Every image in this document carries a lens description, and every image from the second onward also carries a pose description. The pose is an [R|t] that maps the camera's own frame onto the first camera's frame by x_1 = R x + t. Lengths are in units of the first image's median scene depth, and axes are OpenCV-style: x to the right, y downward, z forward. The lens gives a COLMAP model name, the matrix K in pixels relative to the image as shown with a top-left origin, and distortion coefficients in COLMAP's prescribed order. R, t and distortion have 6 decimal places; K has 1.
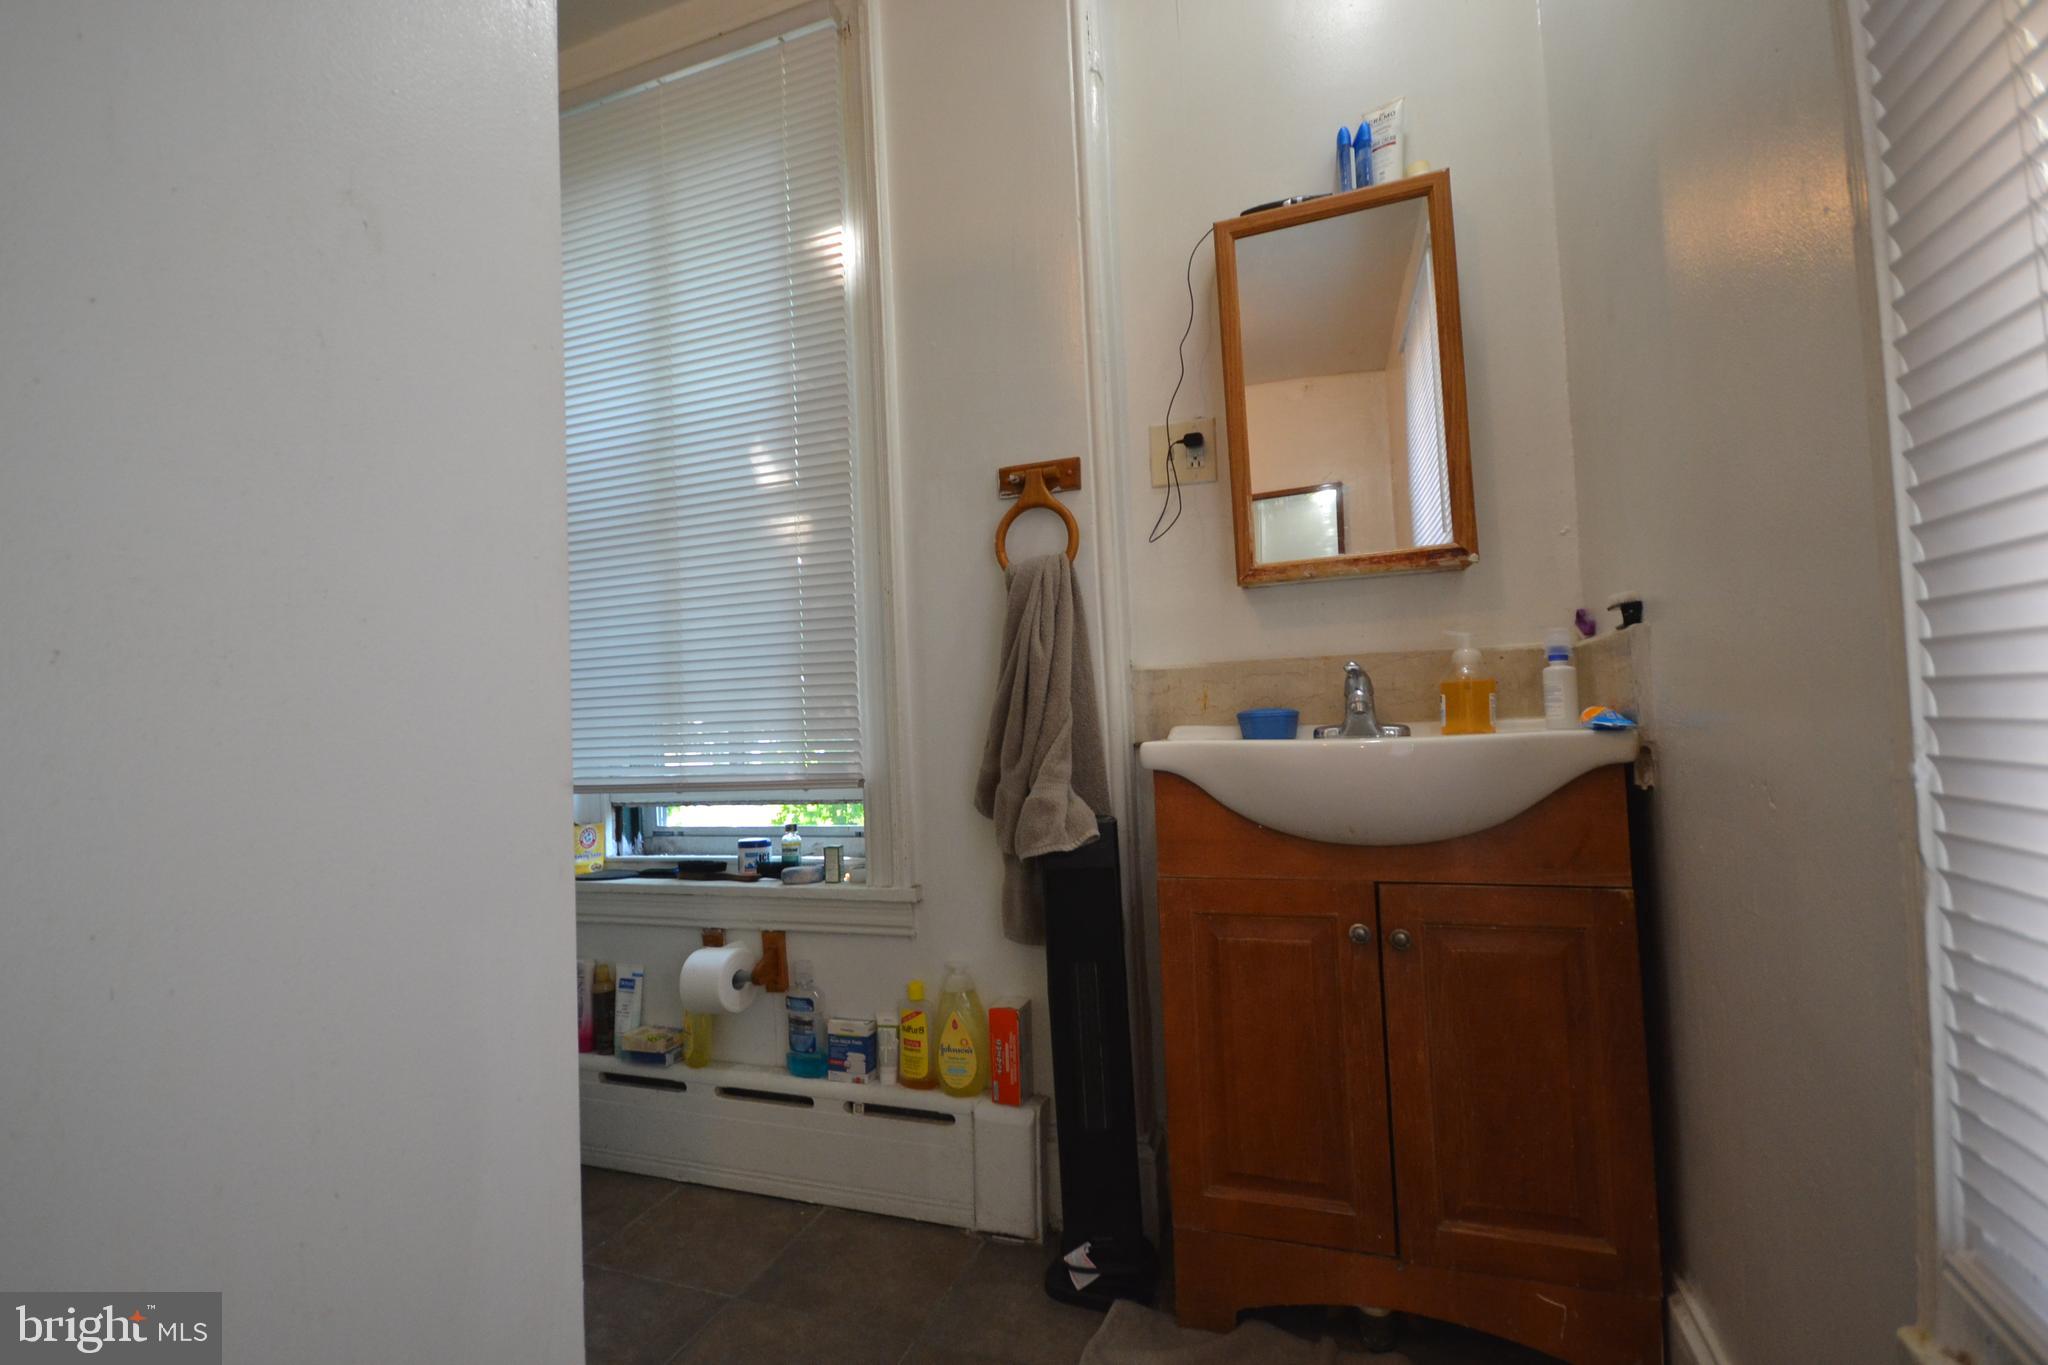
lens RADIAL K [[906.5, 0, 1031.8], [0, 906.5, 679.9], [0, 0, 1]] dist [0.004921, -0.008476]
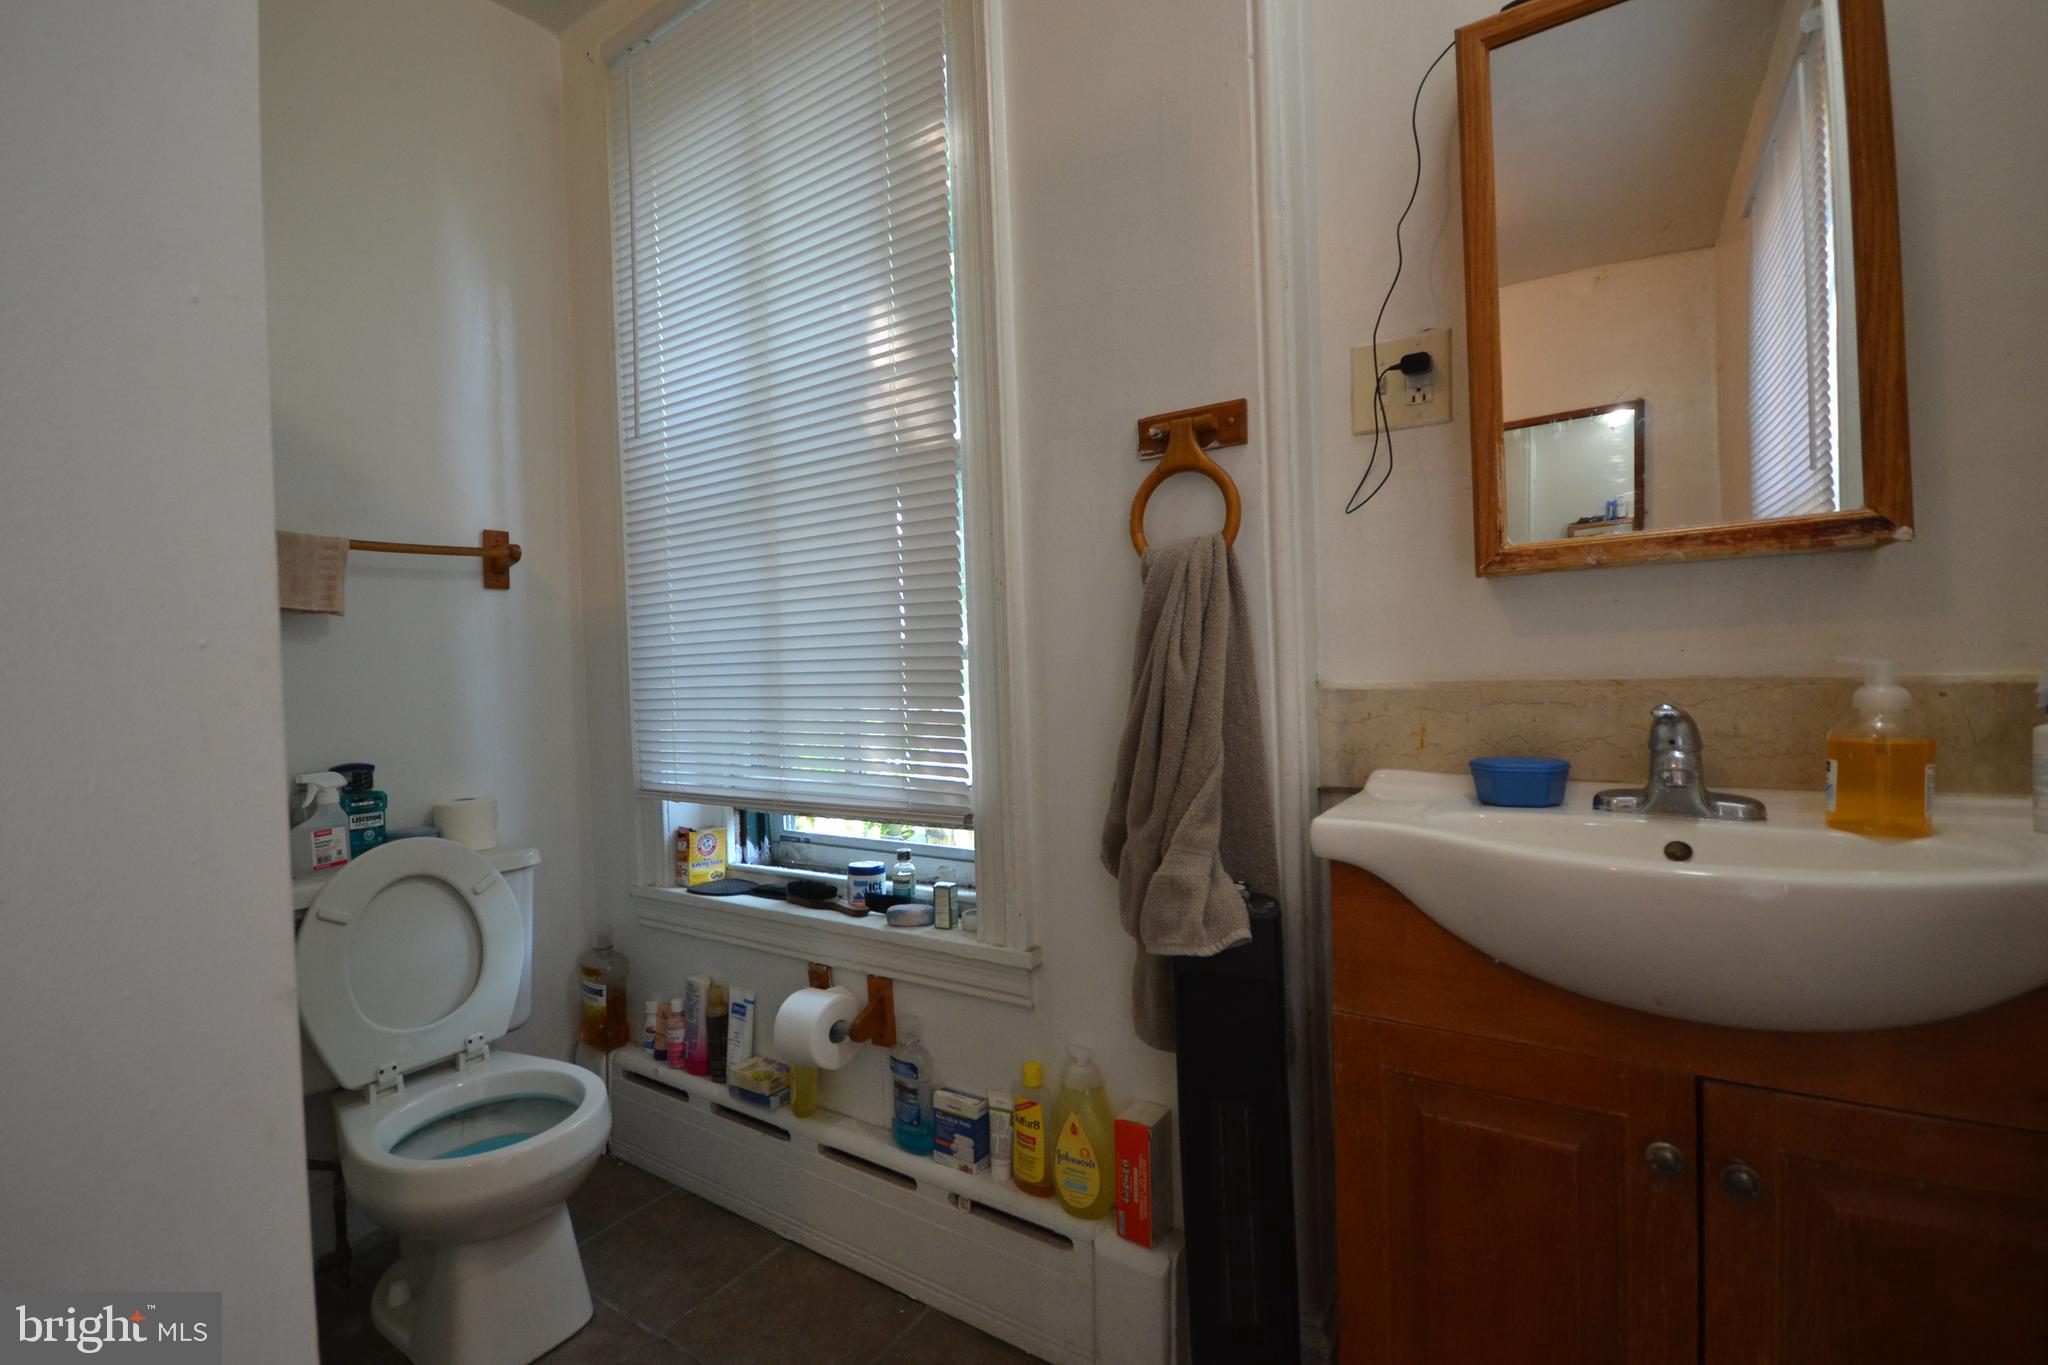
lens RADIAL K [[906.5, 0, 1025.1], [0, 906.5, 679.2], [0, 0, 1]] dist [0.004921, -0.008476]
pose [[0.968343, 0.017780, -0.248991, 0.066115], [-0.002107, 0.998007, 0.063070, -0.066663], [0.249616, -0.060549, 0.966450, 0.240795]]
